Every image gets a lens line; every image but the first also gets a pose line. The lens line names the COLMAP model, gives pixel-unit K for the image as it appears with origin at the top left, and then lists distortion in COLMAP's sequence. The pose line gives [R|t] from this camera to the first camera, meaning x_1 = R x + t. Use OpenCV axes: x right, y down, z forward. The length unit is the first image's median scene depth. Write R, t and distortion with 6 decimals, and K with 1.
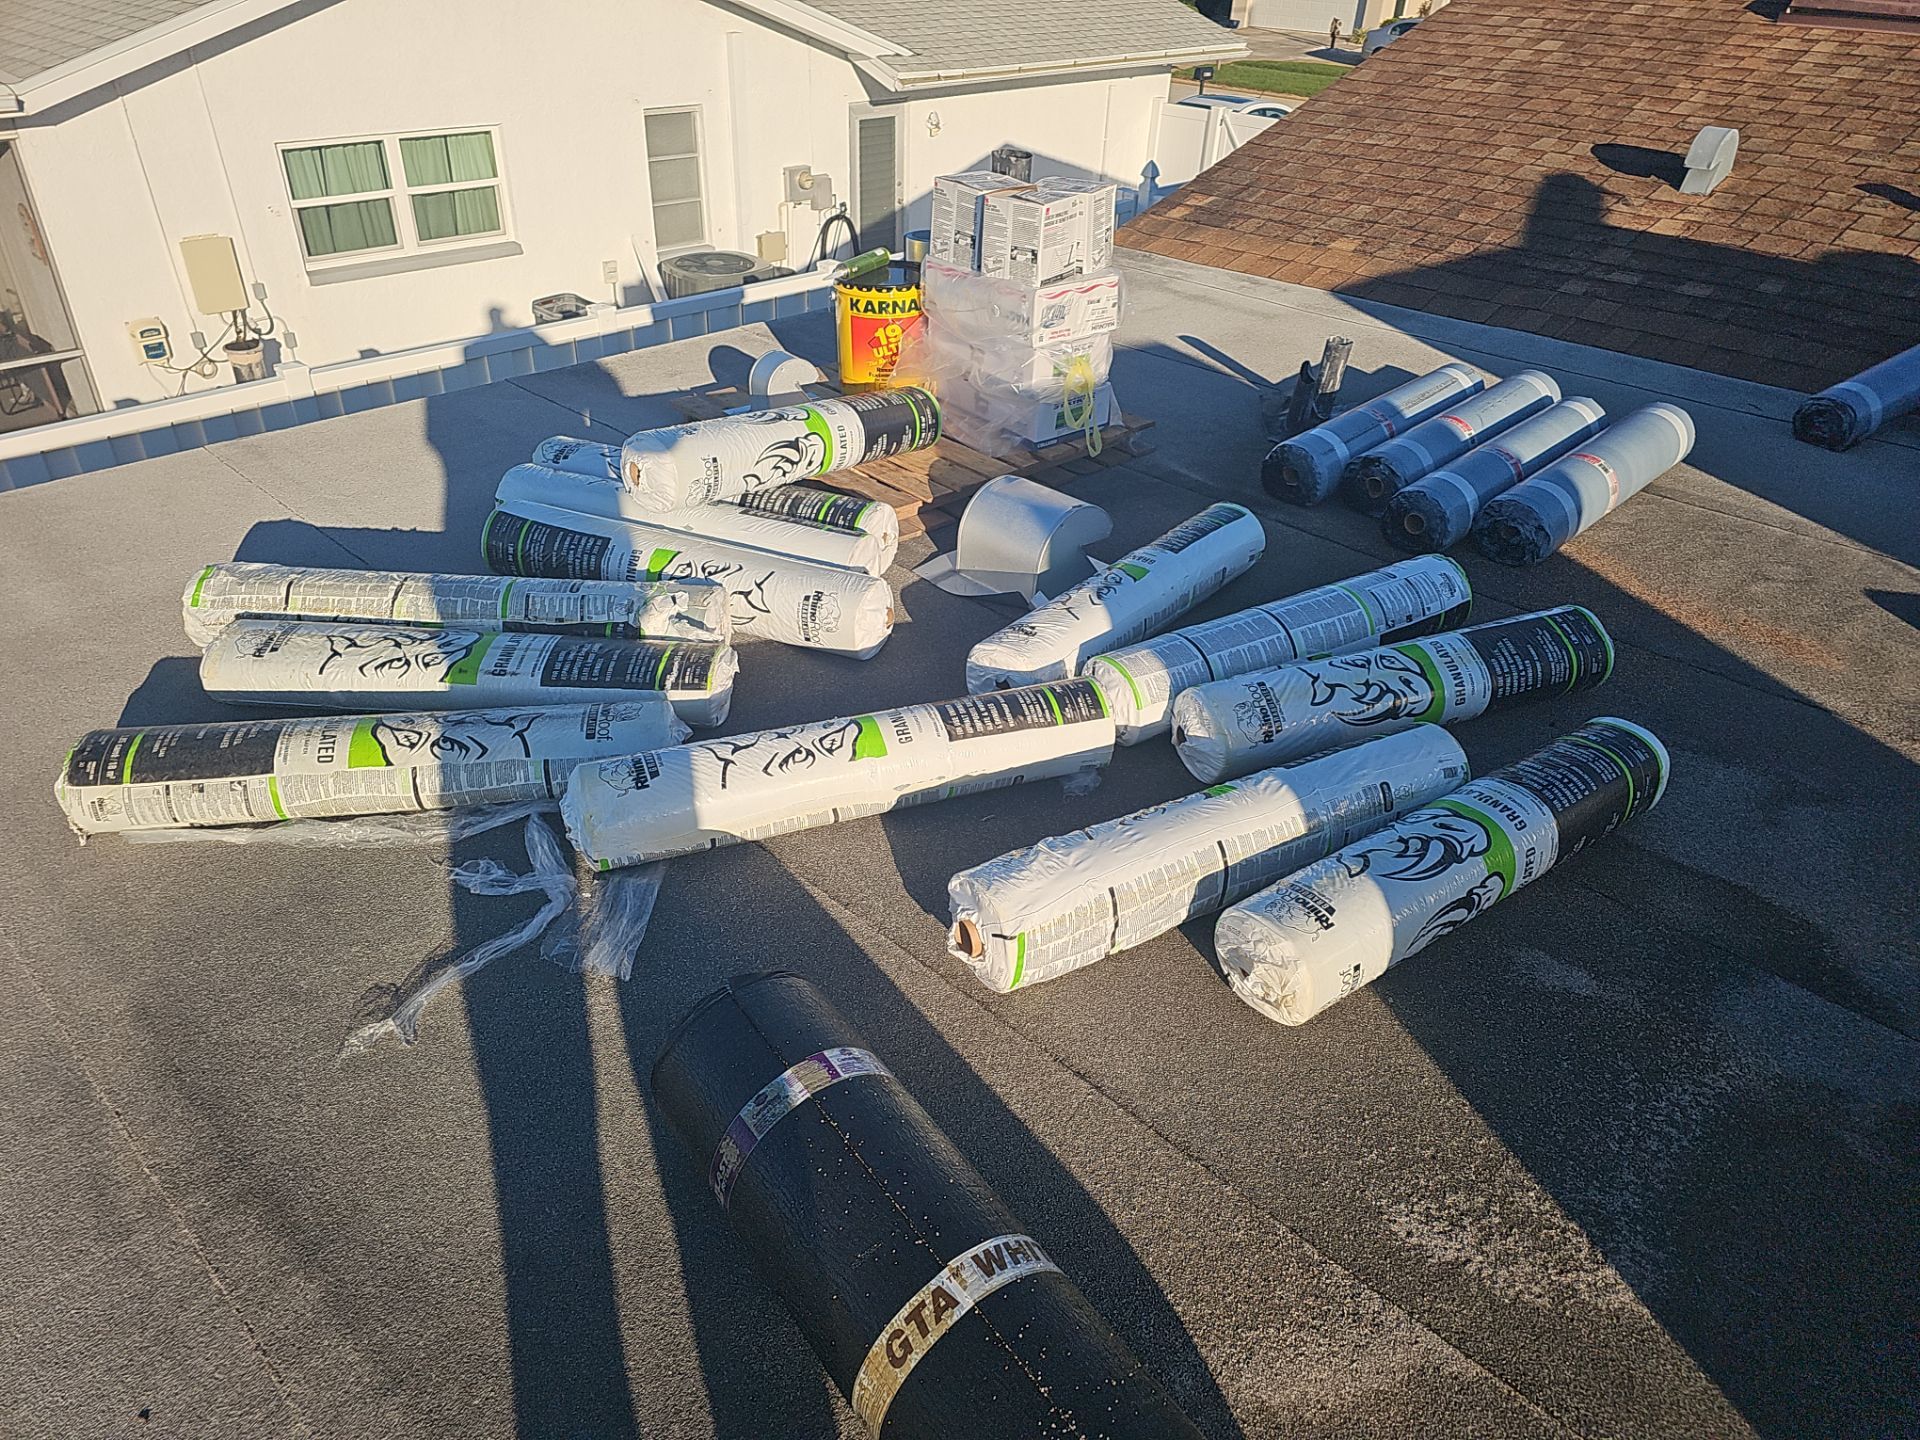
lens RADIAL K [[1263.7, 0, 964.2], [0, 1263.7, 735.1], [0, 0, 1]] dist [0.038367, -0.020909]
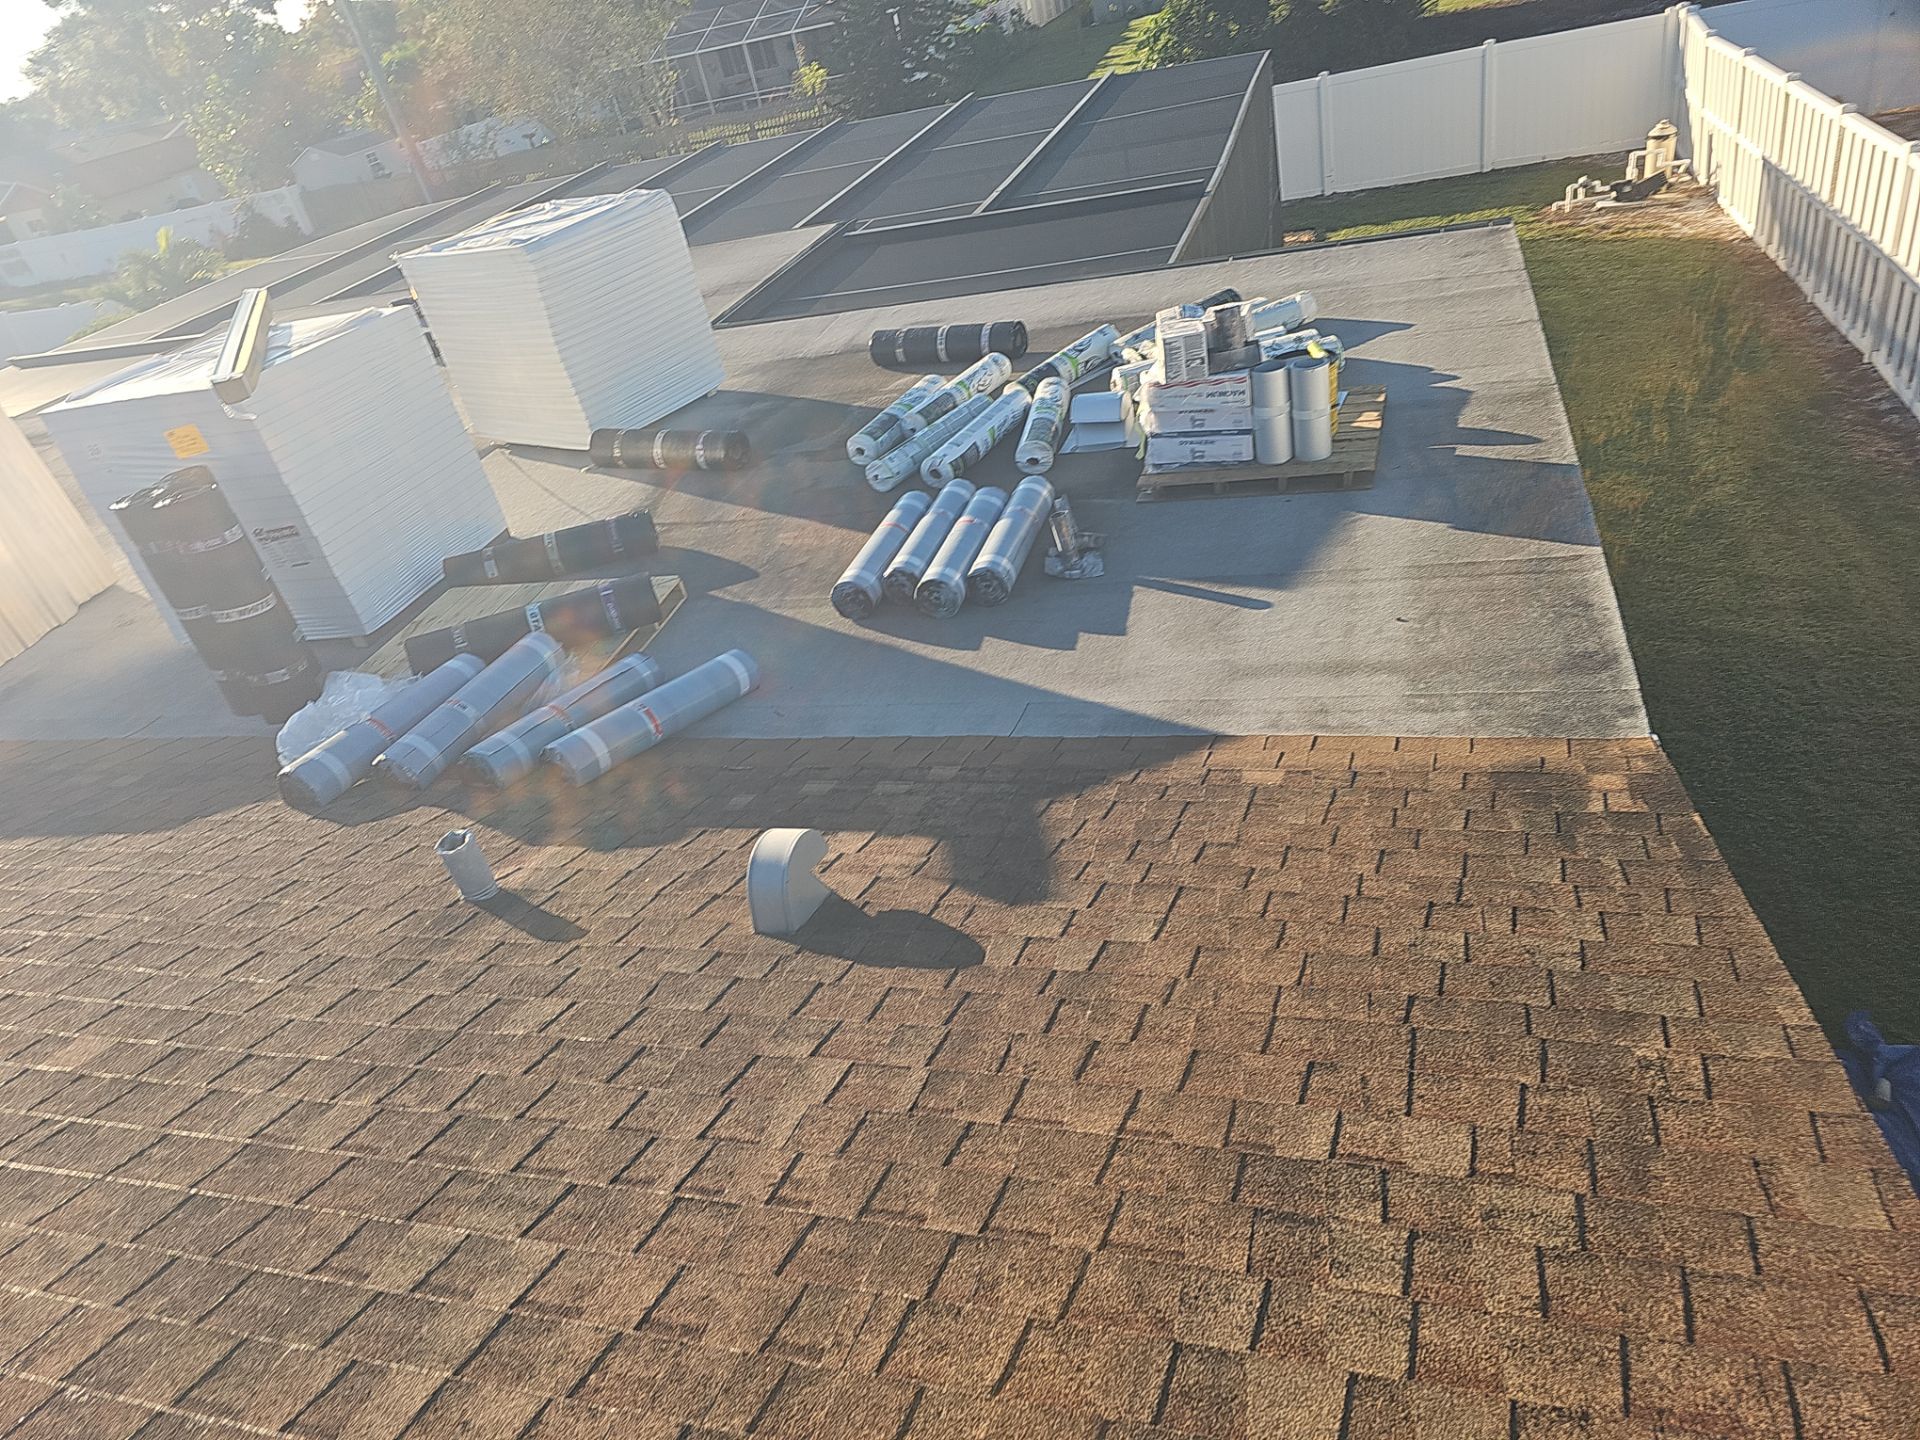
lens RADIAL K [[1263.7, 0, 964.2], [0, 1263.7, 735.1], [0, 0, 1]] dist [0.038367, -0.020909]
pose [[-0.861532, 0.389363, -0.325820, 1.004676], [-0.116999, 0.472219, 0.873682, -1.499632], [0.494038, 0.790826, -0.361277, 1.779706]]
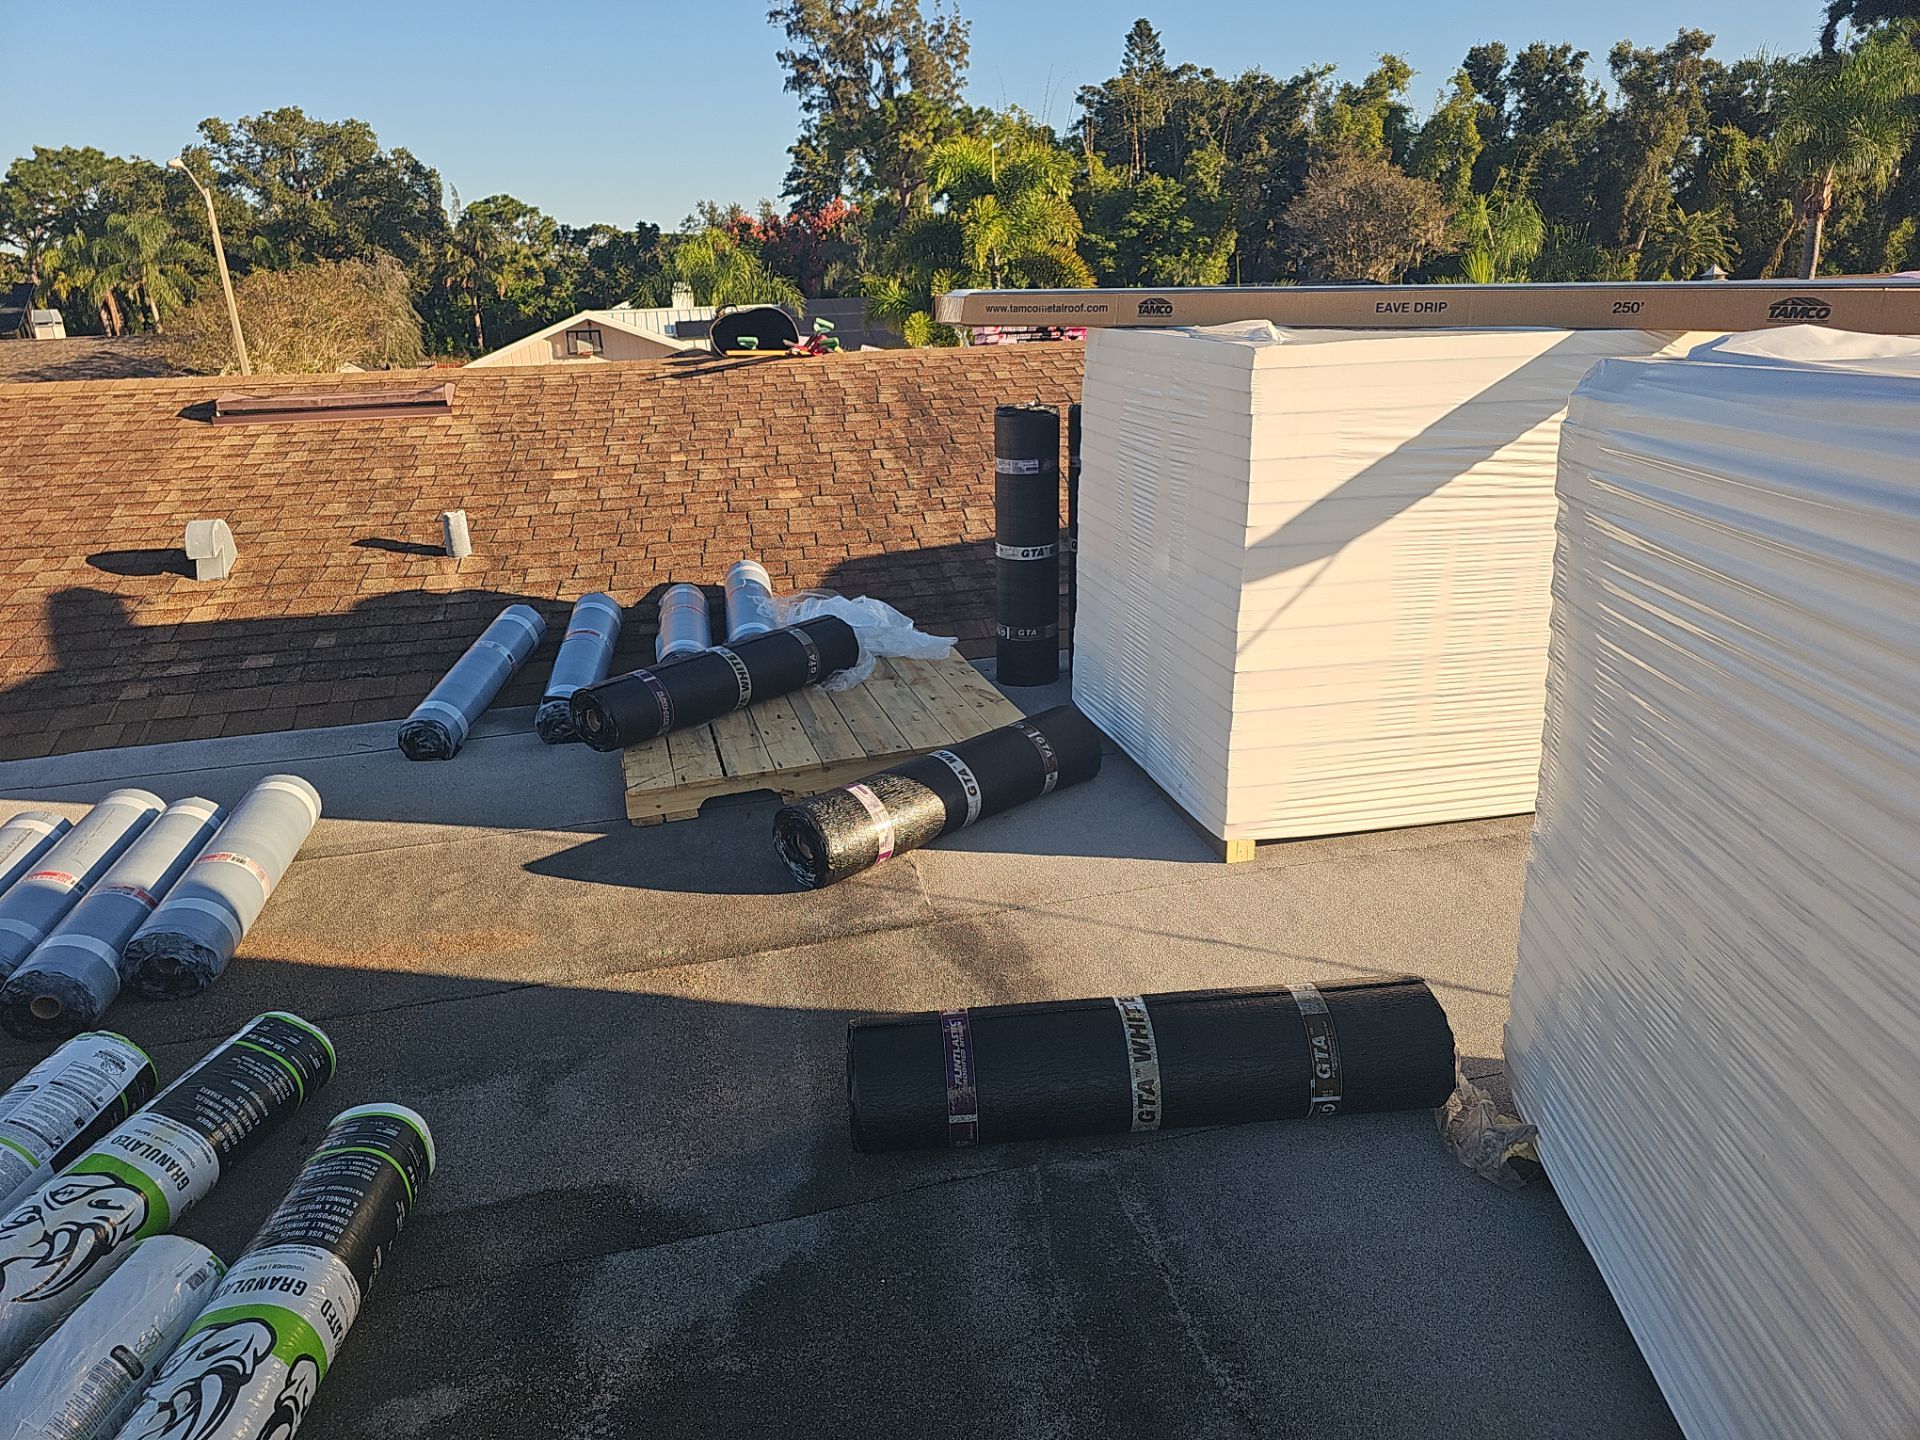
lens RADIAL K [[1263.7, 0, 964.2], [0, 1263.7, 735.1], [0, 0, 1]] dist [0.038367, -0.020909]
pose [[0.542816, -0.320411, 0.776330, 0.092537], [0.506314, 0.862347, 0.001894, -0.019021], [-0.670073, 0.392039, 0.630324, 0.001857]]
